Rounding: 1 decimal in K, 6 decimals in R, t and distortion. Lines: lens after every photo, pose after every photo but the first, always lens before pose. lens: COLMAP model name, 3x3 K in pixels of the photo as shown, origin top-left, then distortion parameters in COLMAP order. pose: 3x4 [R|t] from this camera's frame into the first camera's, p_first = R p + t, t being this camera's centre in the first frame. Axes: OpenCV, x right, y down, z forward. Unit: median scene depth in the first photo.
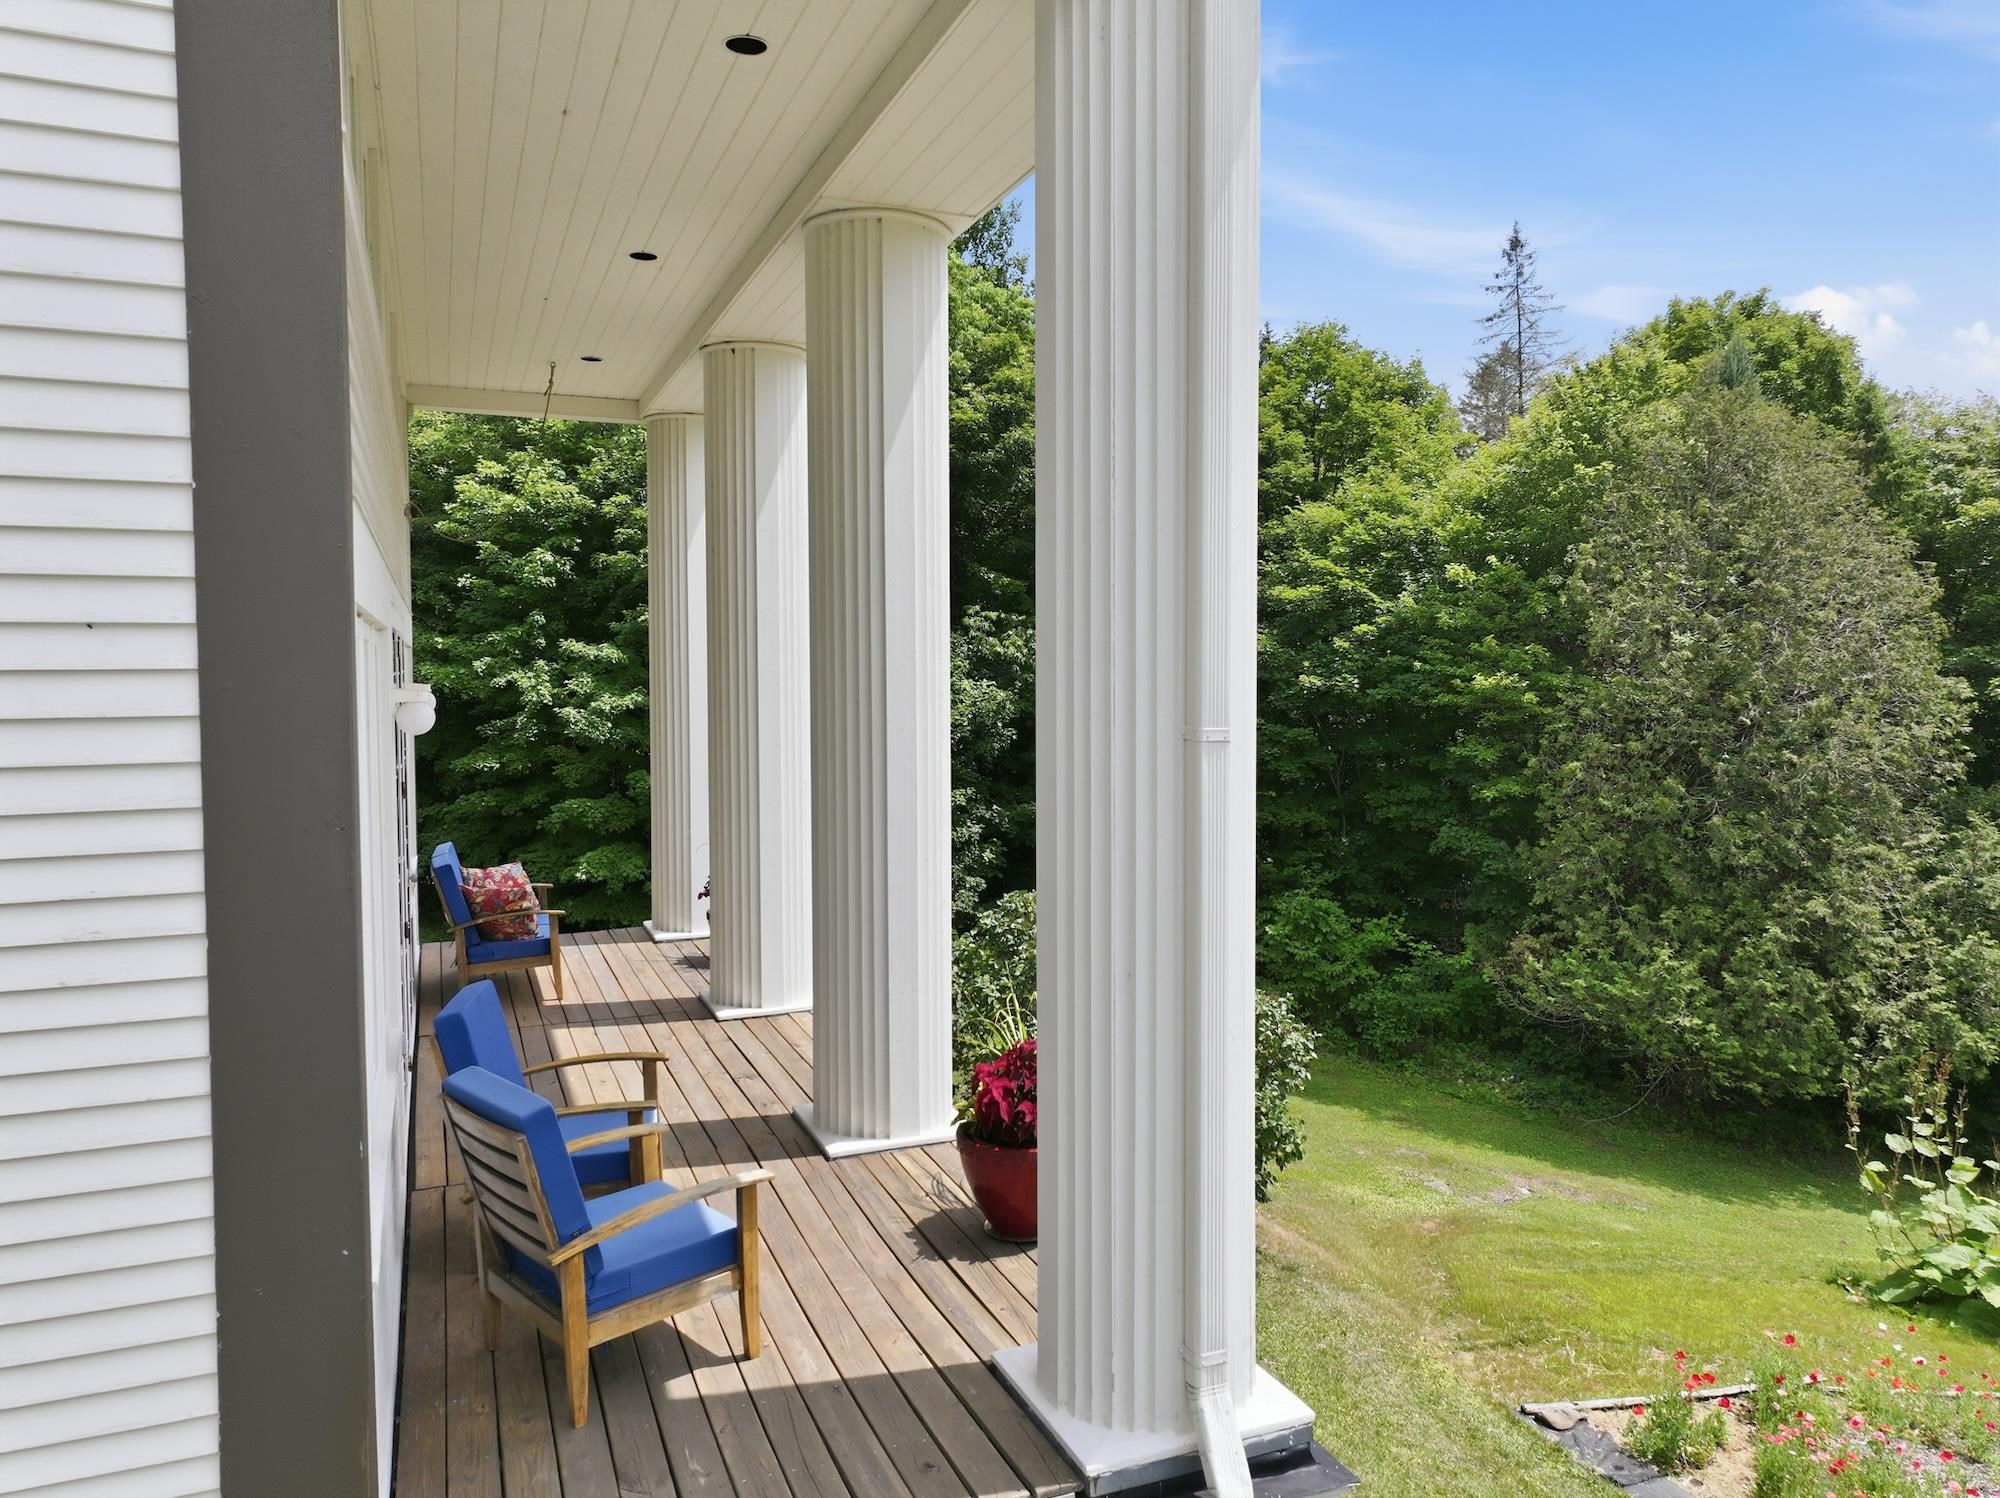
lens RADIAL K [[1405.1, 0, 1032.5], [0, 1405.1, 734.0], [0, 0, 1]] dist [-0.002361, 0.015164]
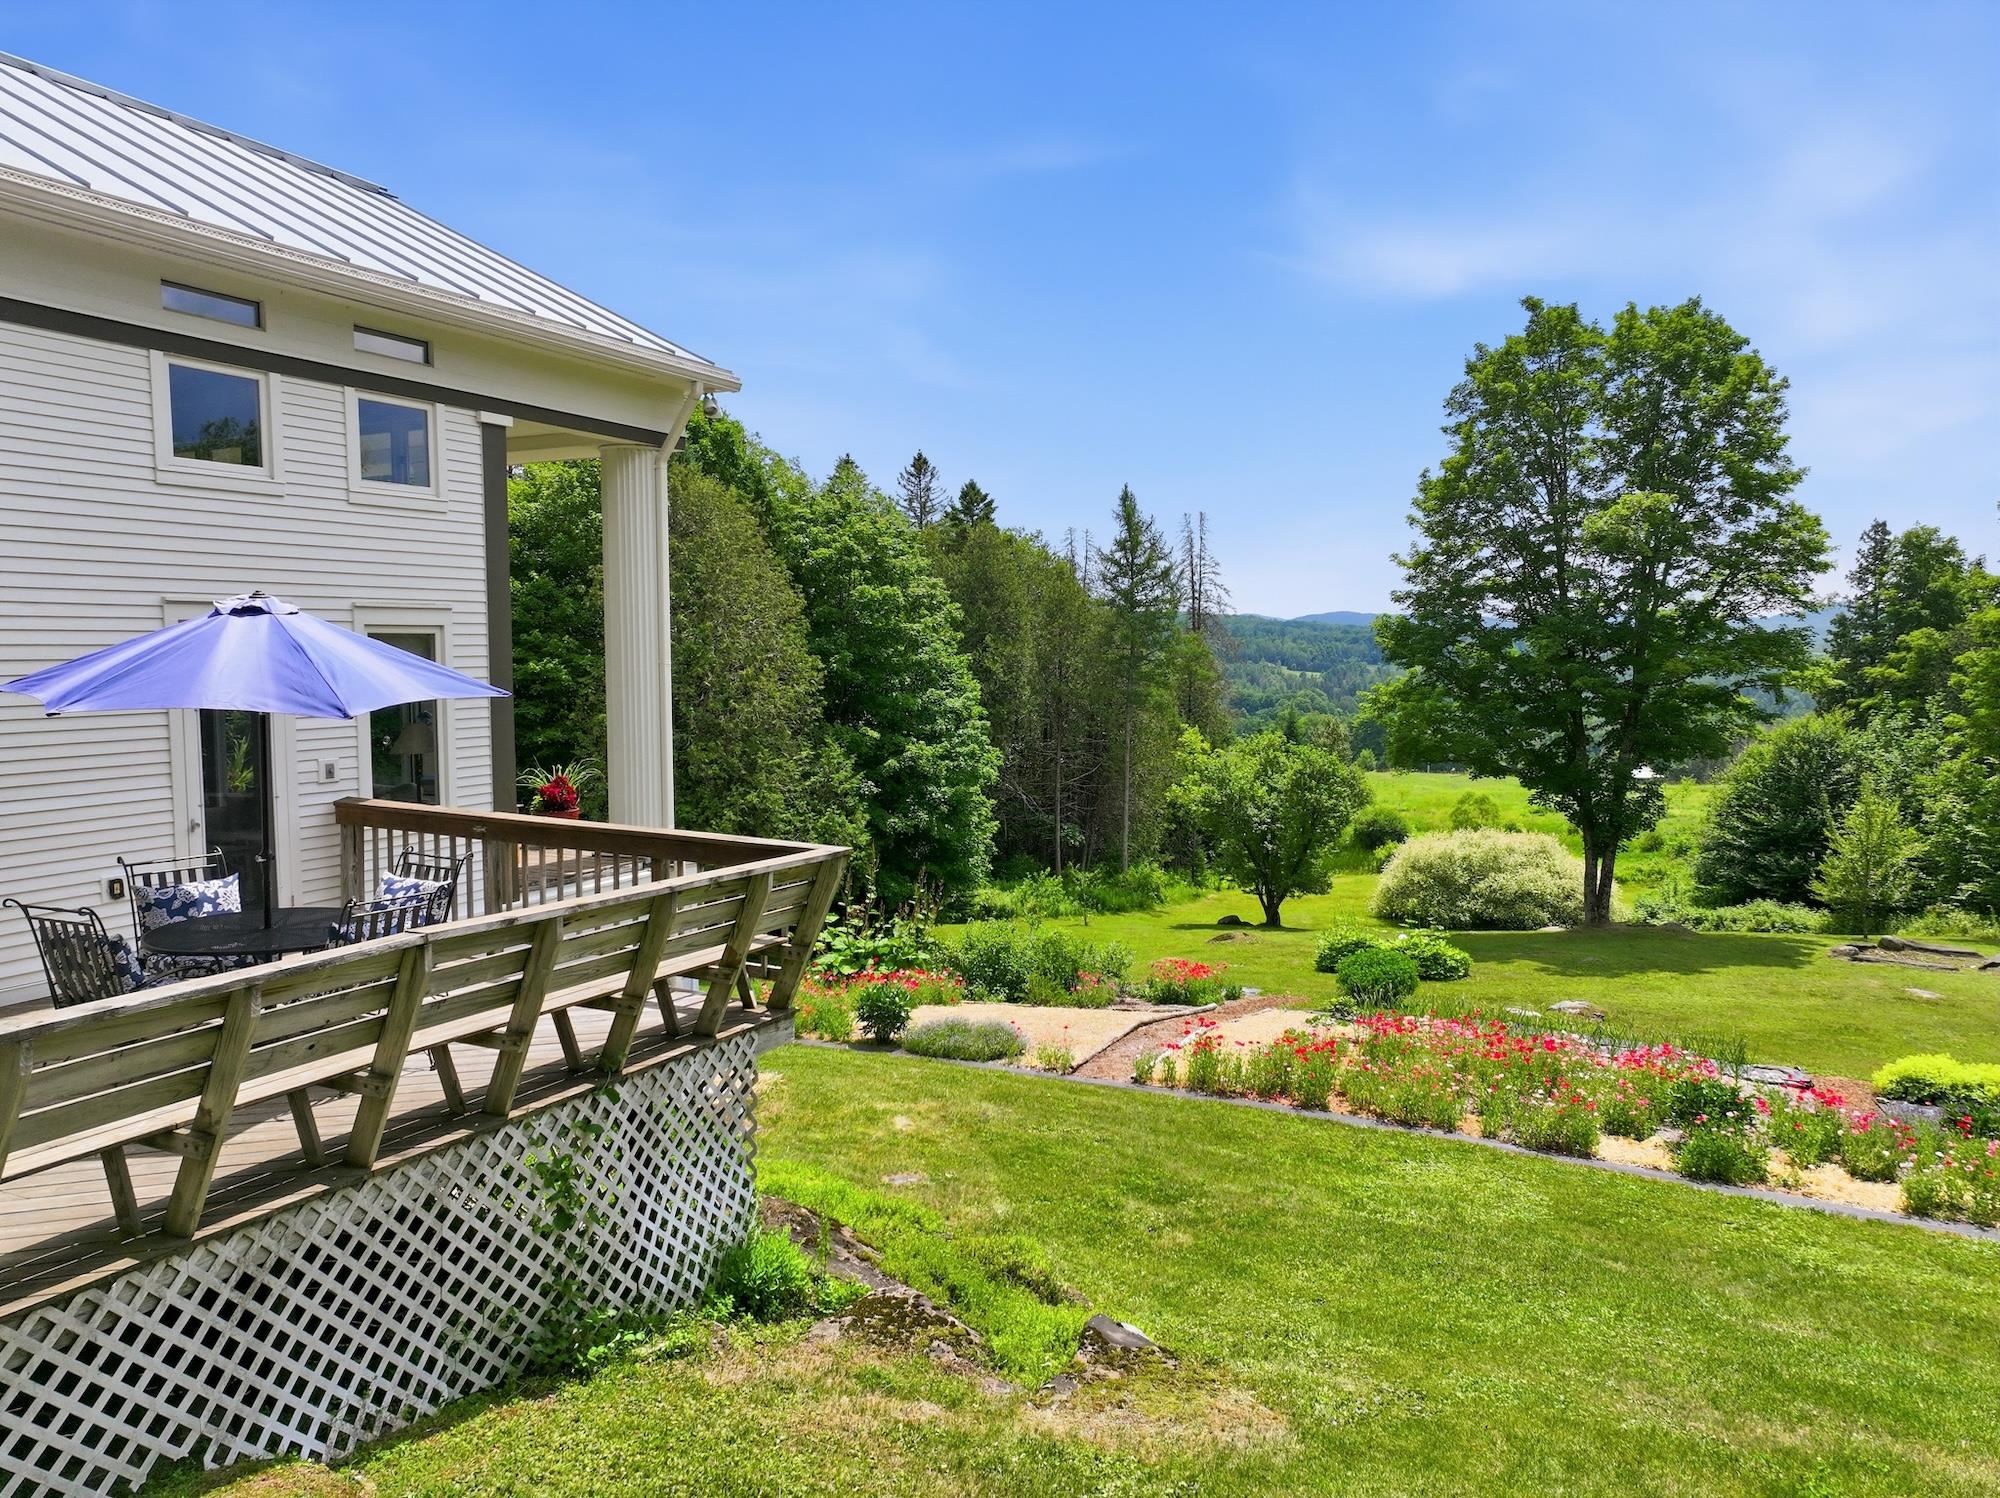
lens RADIAL K [[1405.1, 0, 1006.4], [0, 1405.1, 740.6], [0, 0, 1]] dist [-0.002361, 0.015164]
pose [[0.746222, -0.044115, 0.664234, -0.272589], [0.032342, 0.999026, 0.030015, 0.016629], [-0.664911, -0.000915, 0.746922, -0.374808]]
